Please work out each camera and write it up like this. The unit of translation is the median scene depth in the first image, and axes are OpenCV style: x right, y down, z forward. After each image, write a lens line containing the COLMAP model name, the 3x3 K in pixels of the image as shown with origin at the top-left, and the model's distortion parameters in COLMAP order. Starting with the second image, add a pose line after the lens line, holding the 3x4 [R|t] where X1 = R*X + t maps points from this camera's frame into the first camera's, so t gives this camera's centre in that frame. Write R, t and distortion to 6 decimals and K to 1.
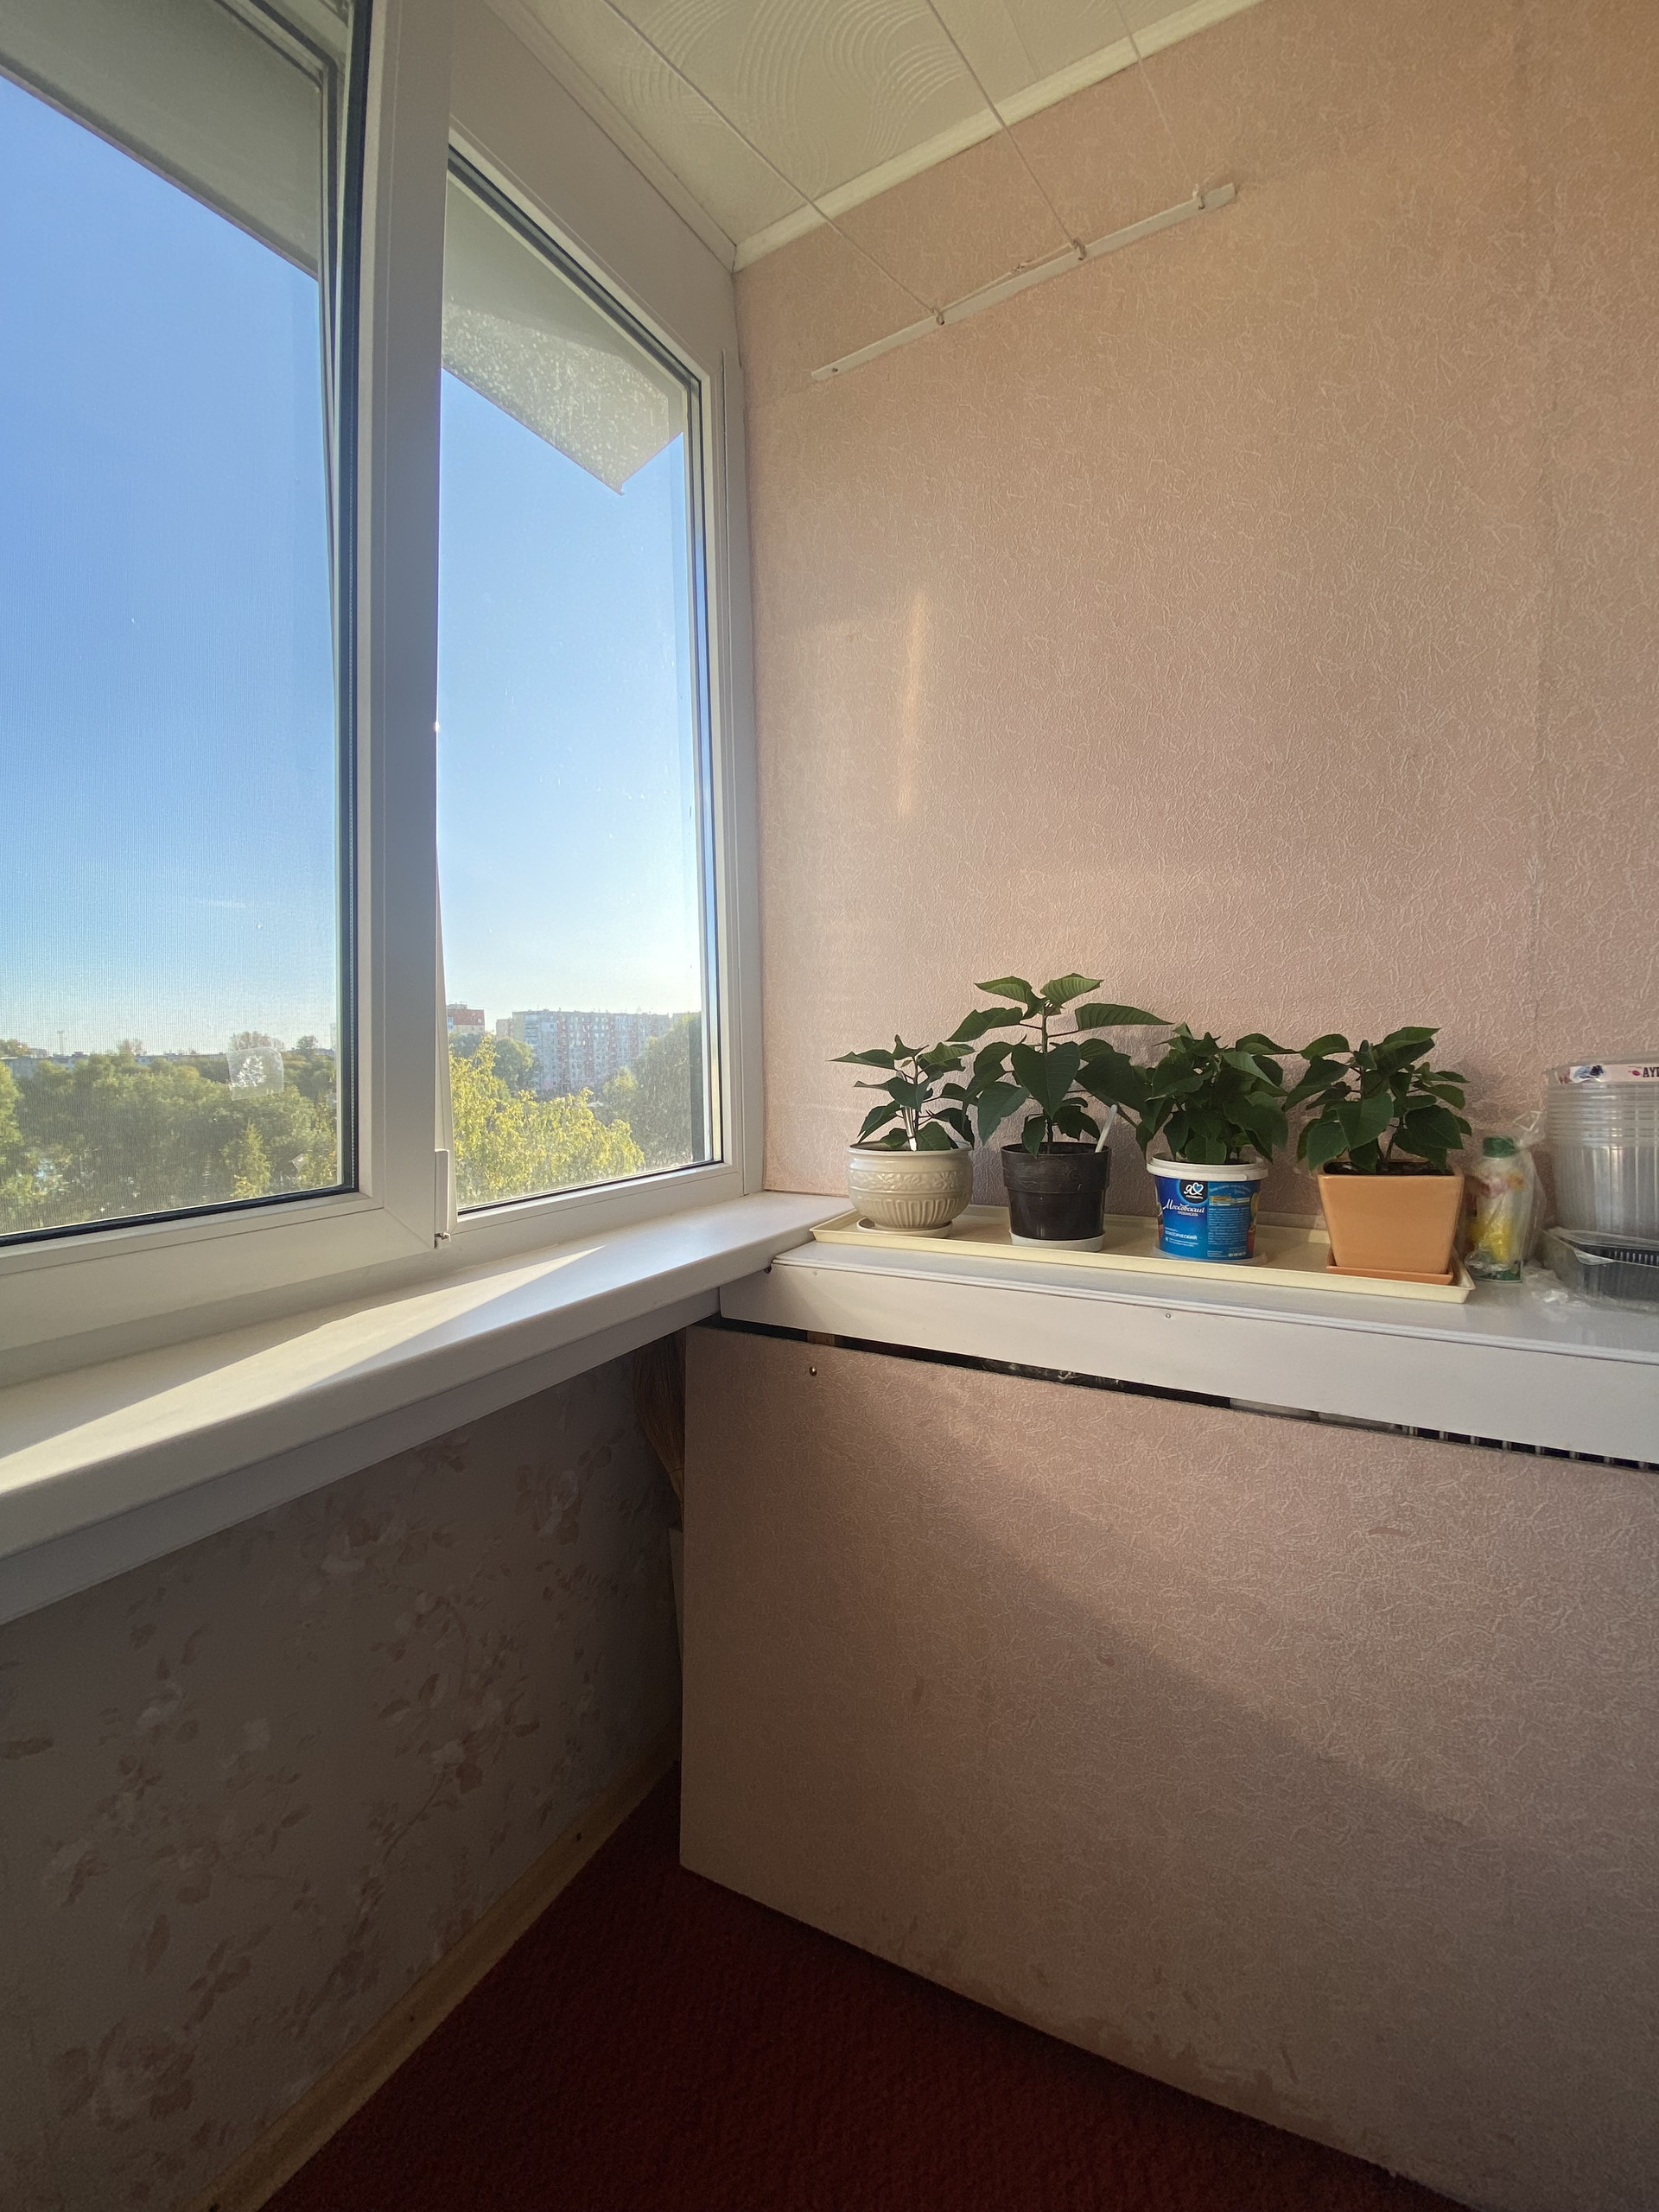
lens RADIAL K [[895.0, 0, 817.2], [0, 895.0, 1104.8], [0, 0, 1]] dist [-0.005990, -0.010375]
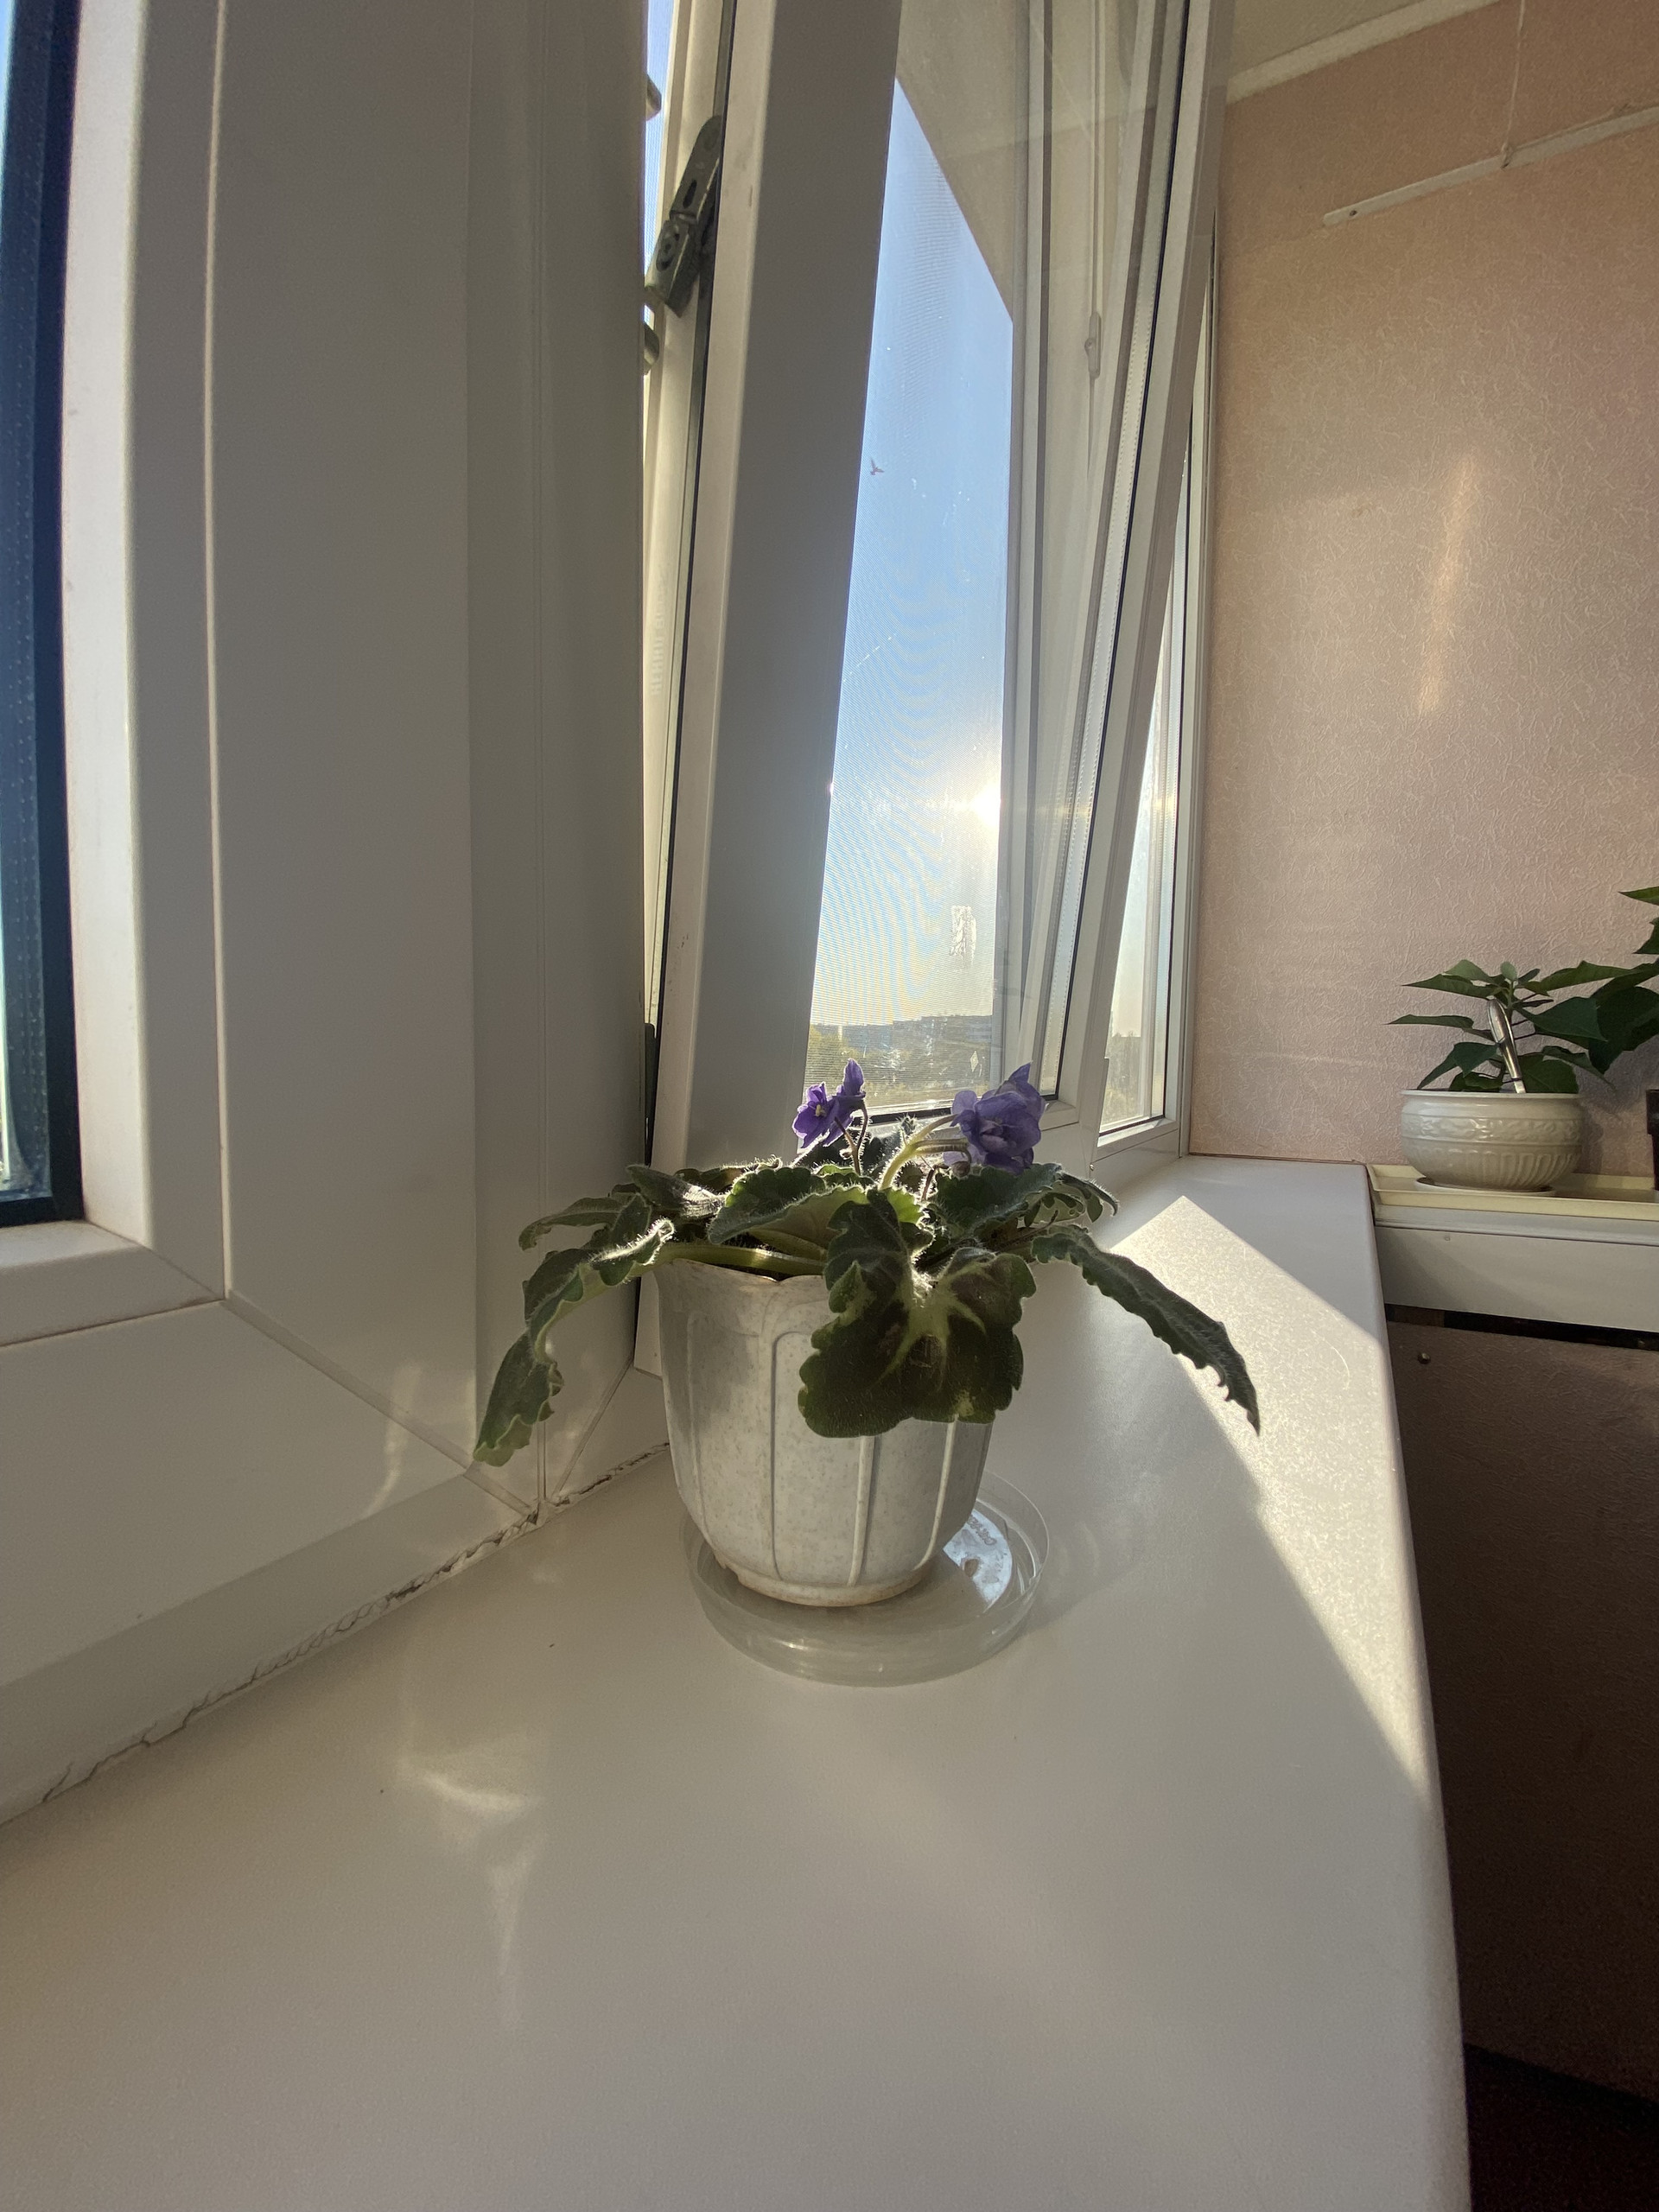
lens RADIAL K [[895.0, 0, 851.6], [0, 895.0, 1096.6], [0, 0, 1]] dist [-0.005990, -0.010375]
pose [[0.998961, 0.037308, 0.026189, -0.467502], [-0.036543, 0.998908, -0.029112, 0.088818], [-0.027247, 0.028125, 0.999233, 0.177568]]
